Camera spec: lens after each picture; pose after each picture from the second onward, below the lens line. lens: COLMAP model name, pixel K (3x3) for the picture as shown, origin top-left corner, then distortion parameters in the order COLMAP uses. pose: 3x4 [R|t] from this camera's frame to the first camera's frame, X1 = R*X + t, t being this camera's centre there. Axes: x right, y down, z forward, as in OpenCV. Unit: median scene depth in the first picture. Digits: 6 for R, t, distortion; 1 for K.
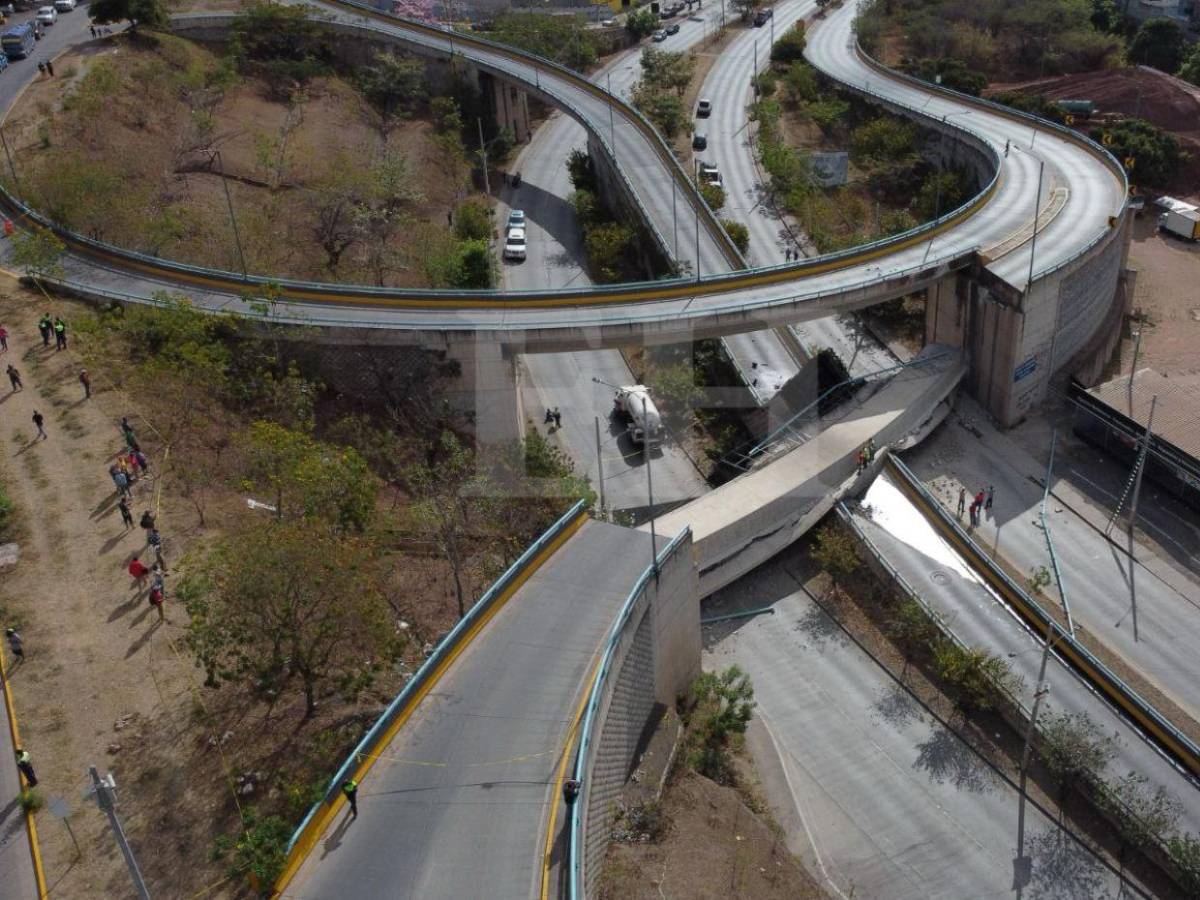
lens RADIAL K [[1207.5, 0, 782.9], [0, 1207.5, 447.1], [0, 0, 1]] dist [0.001243, -0.002648]
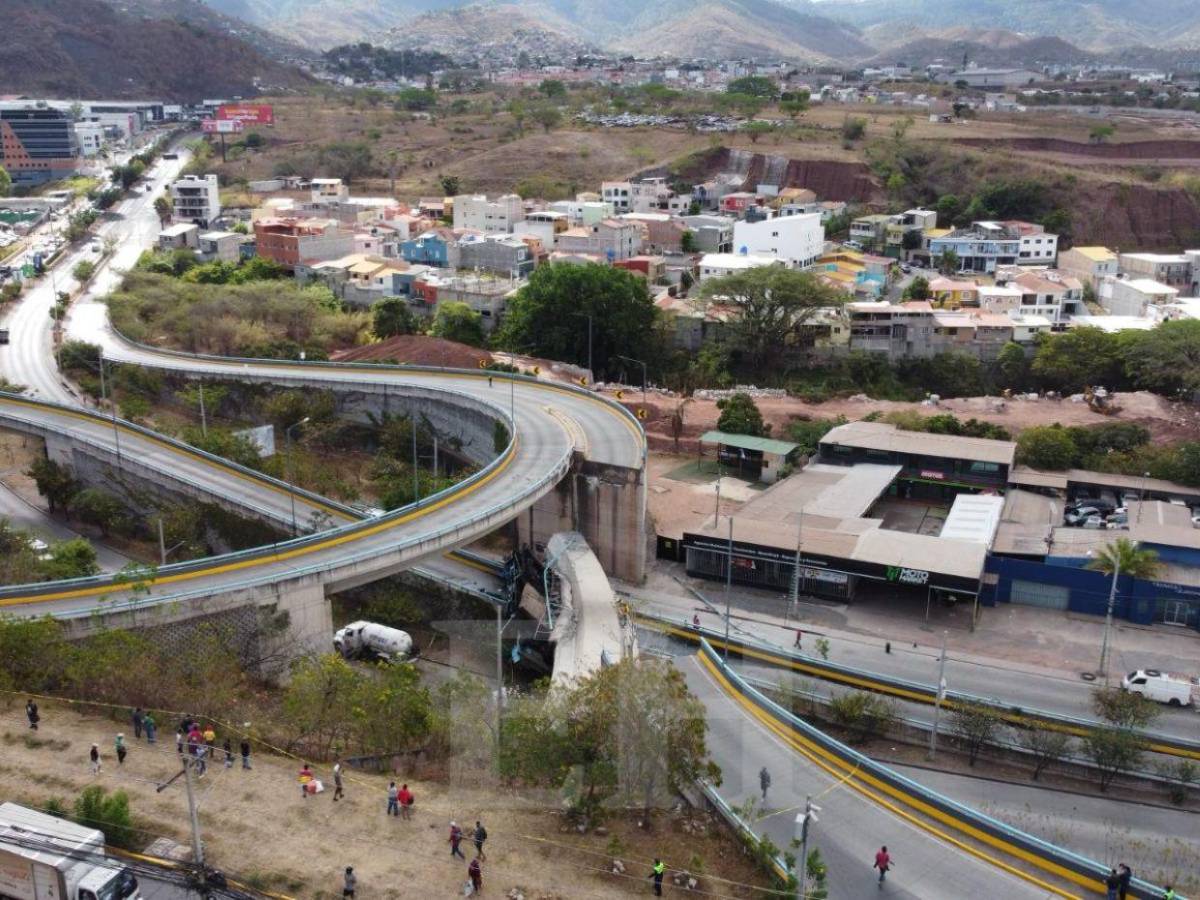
lens RADIAL K [[1207.4, 0, 600.0], [0, 1207.4, 450.0], [0, 0, 1]] dist [0.004173, -0.011481]
pose [[0.802650, -0.160532, 0.574441, -0.556129], [0.292202, 0.945442, -0.144074, 0.020724], [-0.519972, 0.283494, 0.805767, 0.014953]]
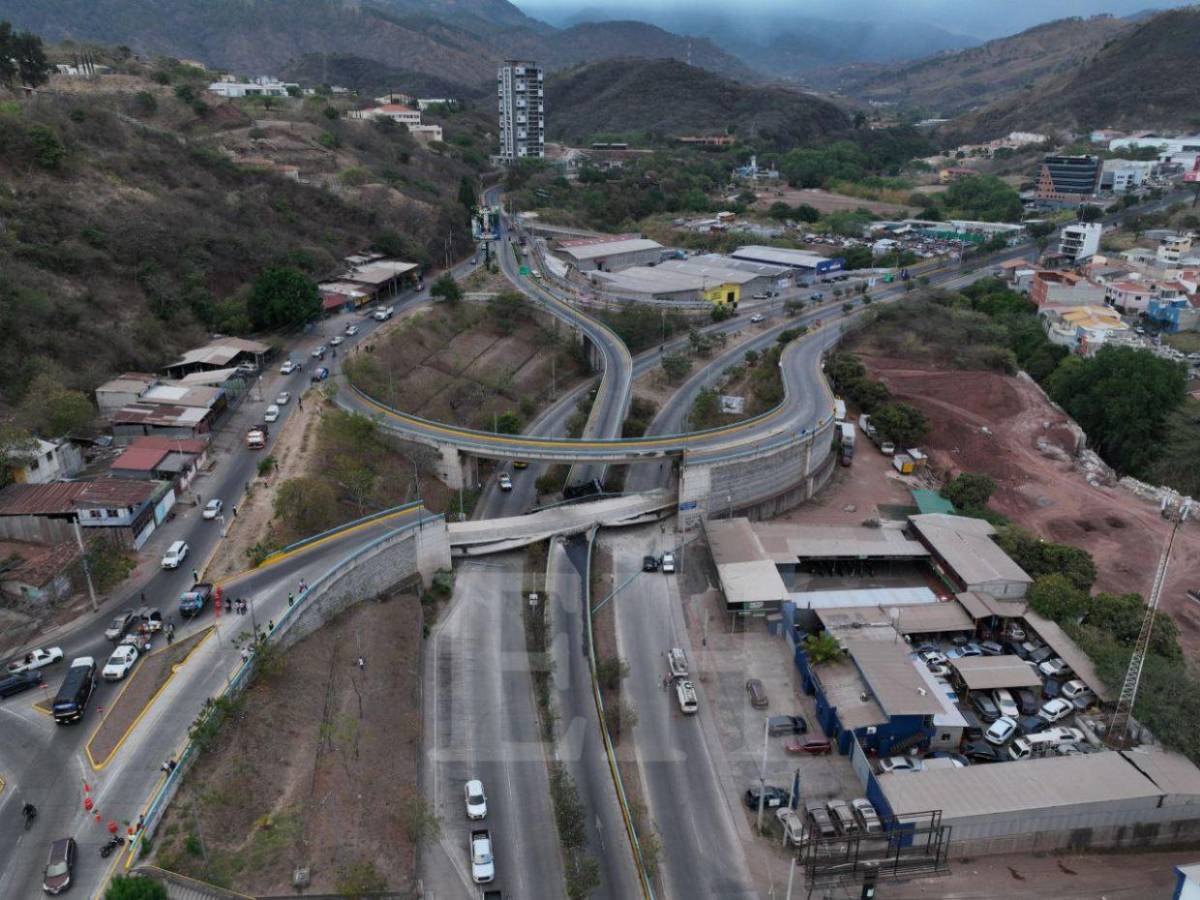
lens RADIAL K [[866.7, 0, 611.9], [0, 866.7, 442.8], [0, 0, 1]] dist [0.003170, 0.006384]
pose [[0.899819, 0.161957, -0.405087, 0.727639], [-0.221412, 0.969601, -0.104168, 0.018712], [0.375902, 0.183423, 0.908325, -0.498863]]
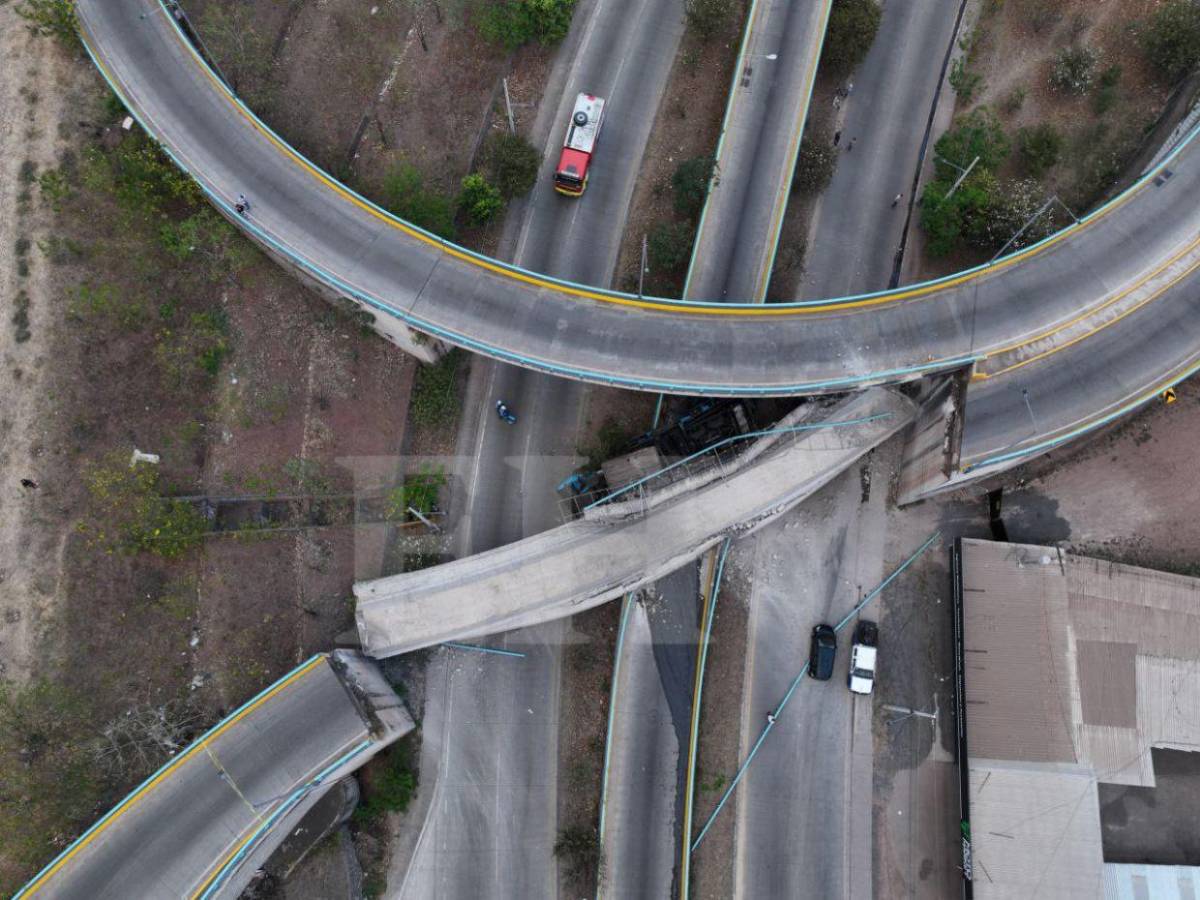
lens RADIAL K [[866.7, 0, 611.9], [0, 866.7, 442.8], [0, 0, 1]] dist [0.003170, 0.006384]
pose [[0.845269, 0.518190, -0.130381, 0.057438], [-0.270775, 0.625744, 0.731523, -0.549828], [0.460653, -0.583030, 0.669235, 0.475911]]
